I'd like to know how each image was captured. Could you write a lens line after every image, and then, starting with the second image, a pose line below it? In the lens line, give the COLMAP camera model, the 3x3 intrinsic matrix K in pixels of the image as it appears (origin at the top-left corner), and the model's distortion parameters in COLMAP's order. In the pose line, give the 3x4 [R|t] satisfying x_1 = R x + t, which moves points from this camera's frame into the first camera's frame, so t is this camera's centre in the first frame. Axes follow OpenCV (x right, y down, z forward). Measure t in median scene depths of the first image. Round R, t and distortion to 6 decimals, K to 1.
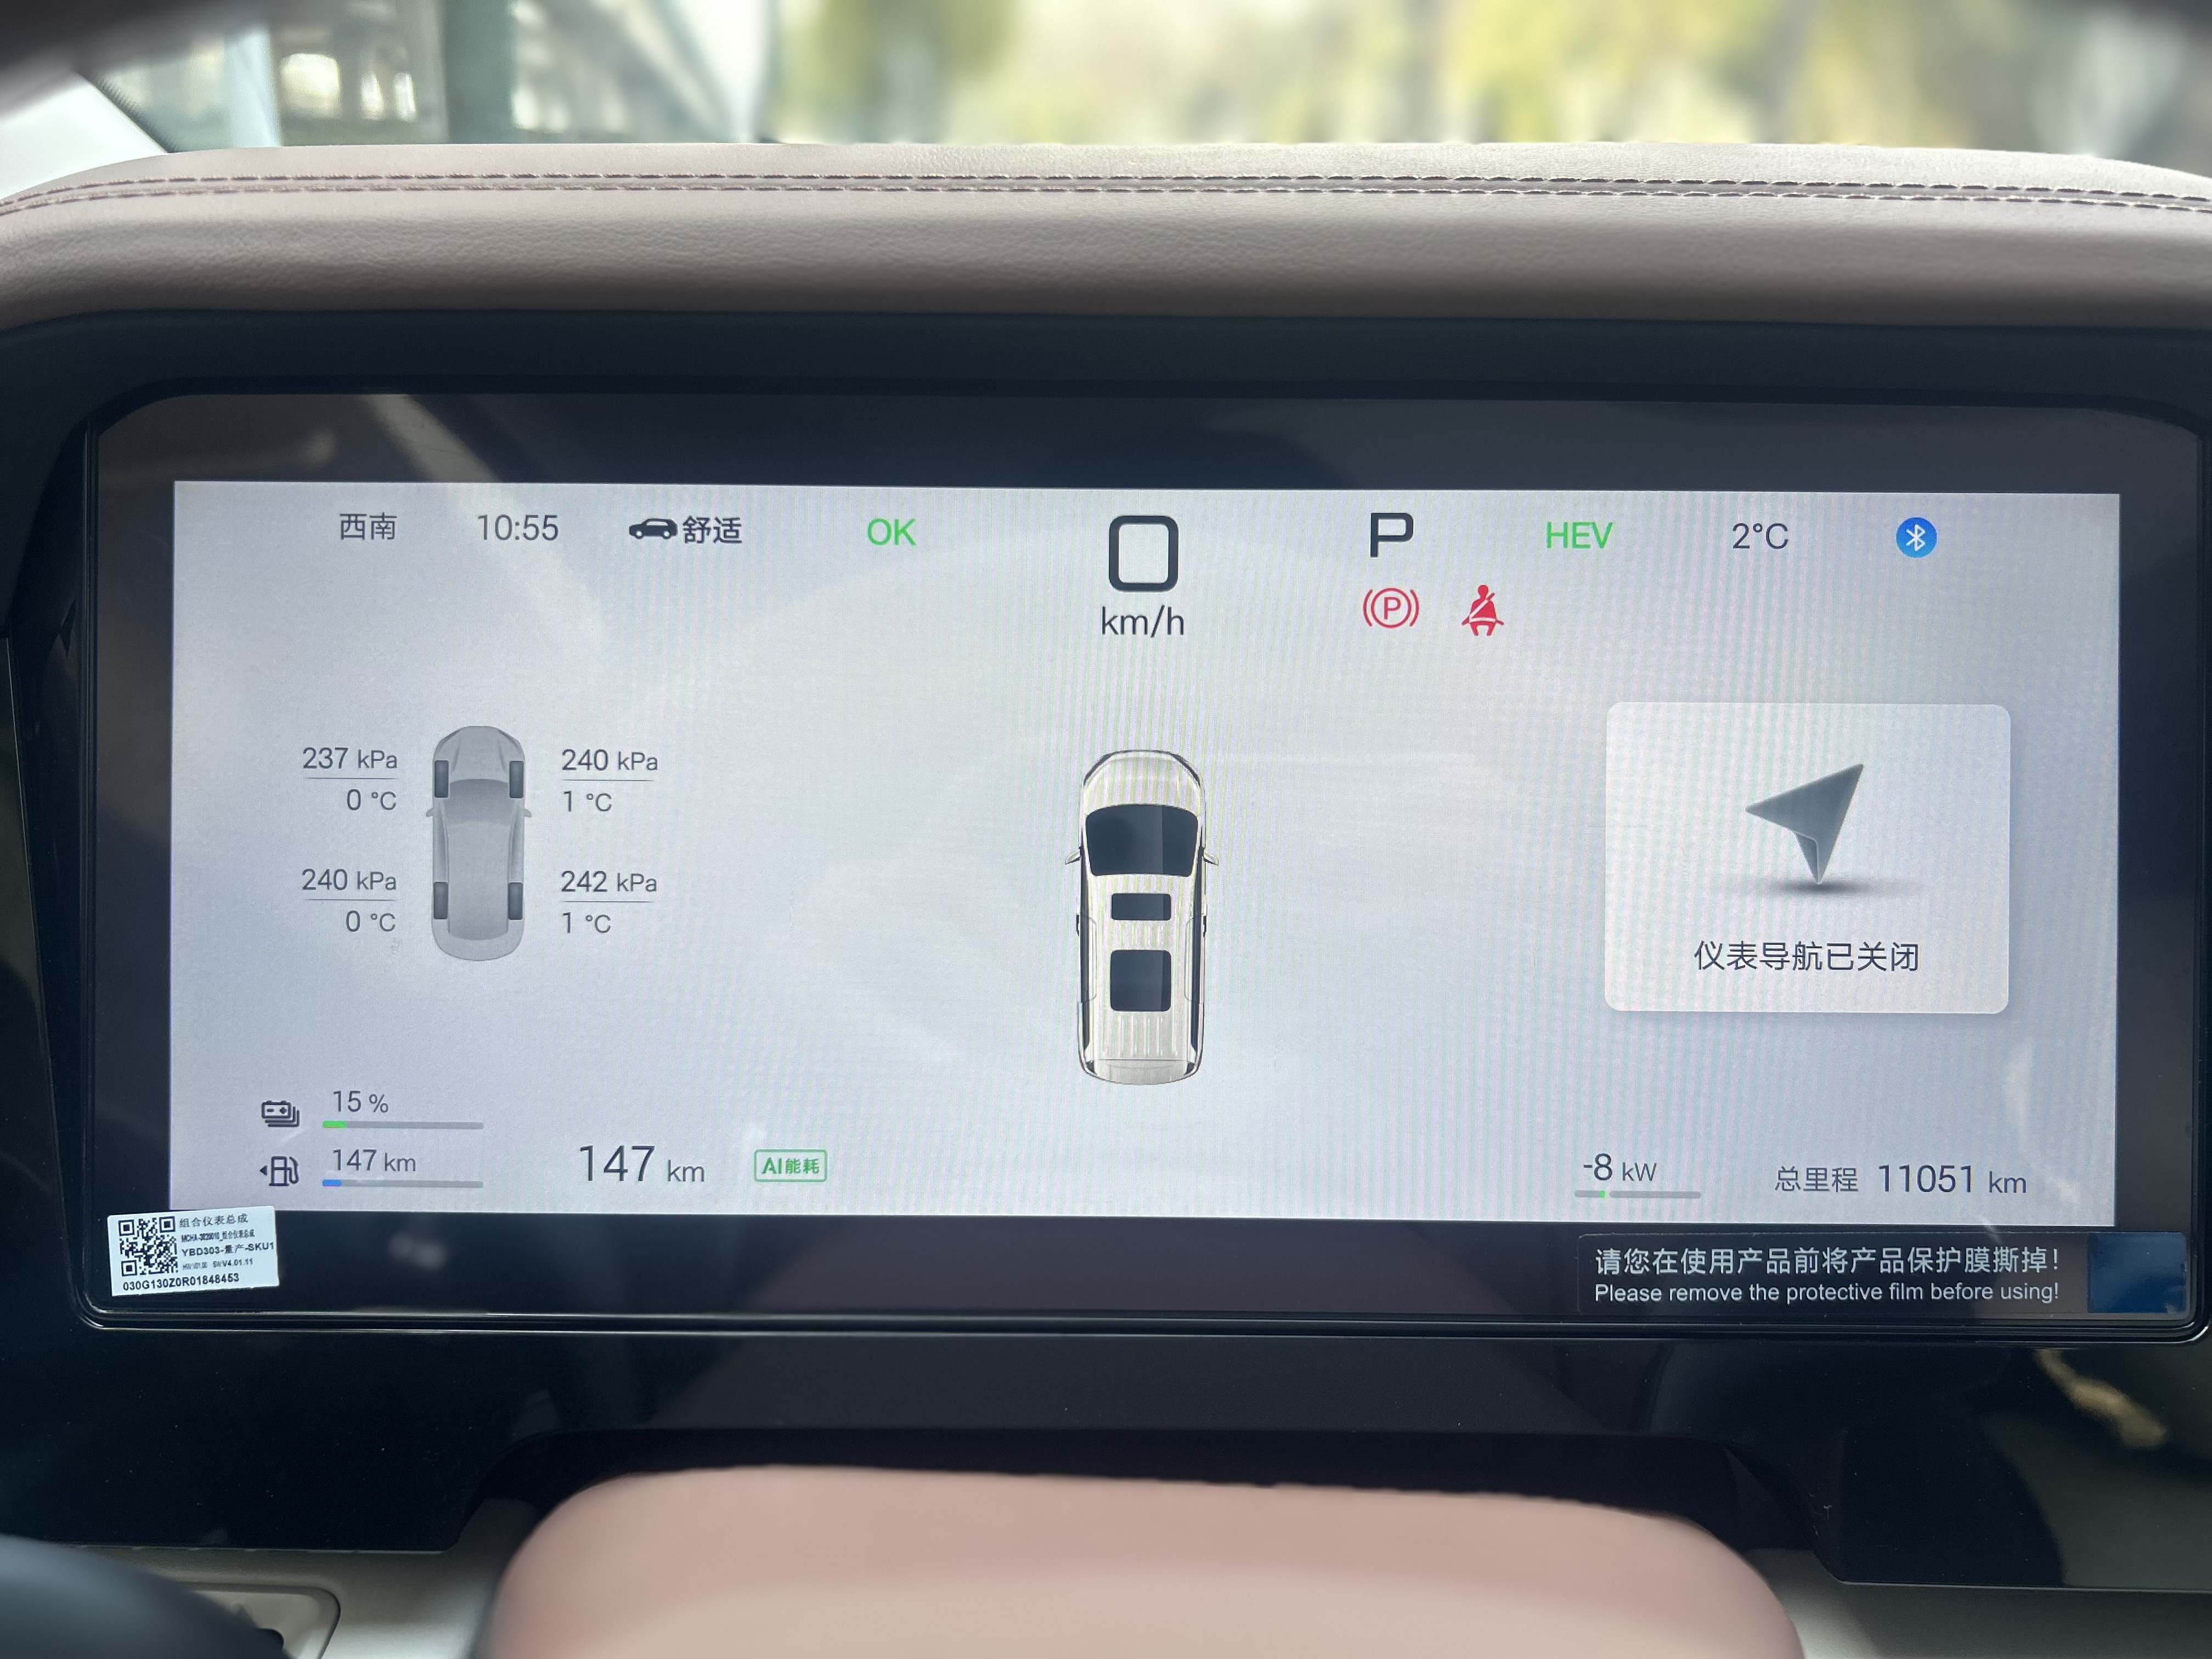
lens RADIAL K [[1663.8, 0, 1105.8], [0, 1663.8, 832.9], [0, 0, 1]] dist [0.036841, -0.023566]
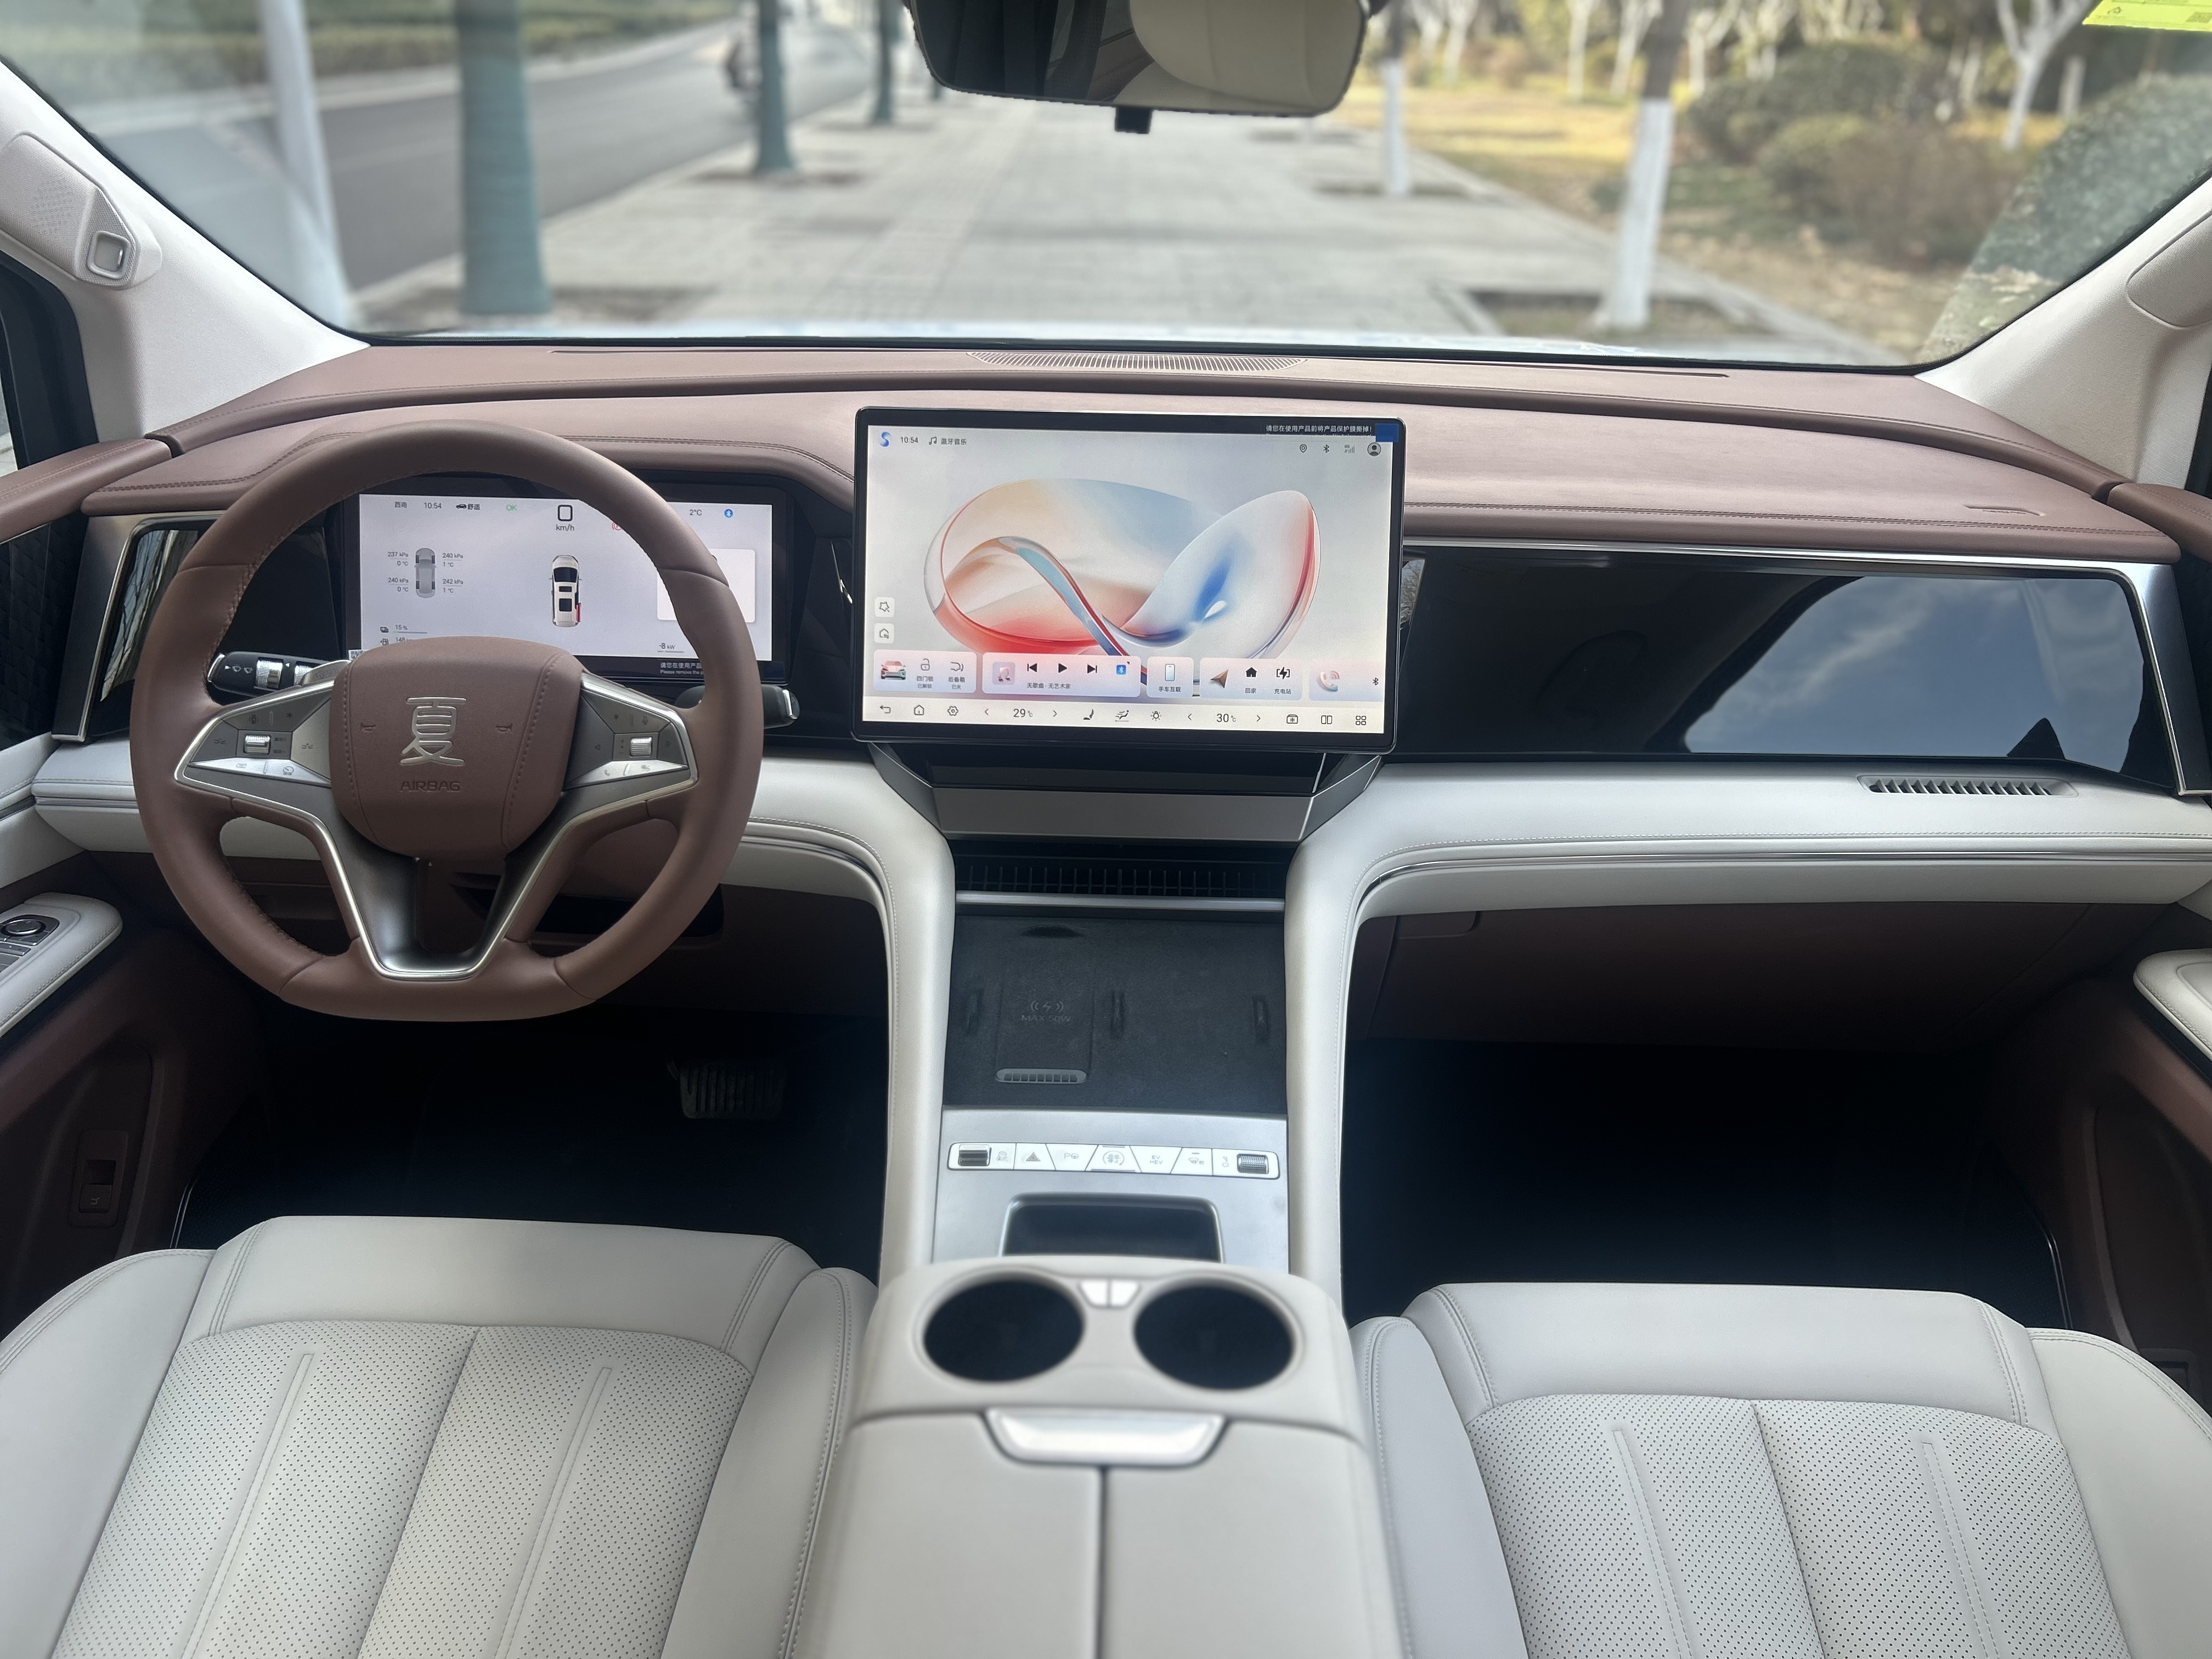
lens RADIAL K [[1663.8, 0, 1106.0], [0, 1663.8, 826.5], [0, 0, 1]] dist [0.036841, -0.023566]
pose [[0.999710, 0.018167, -0.015825, 1.640709], [-0.016994, 0.997309, 0.071318, 0.352131], [0.017078, -0.071029, 0.997328, -3.747007]]
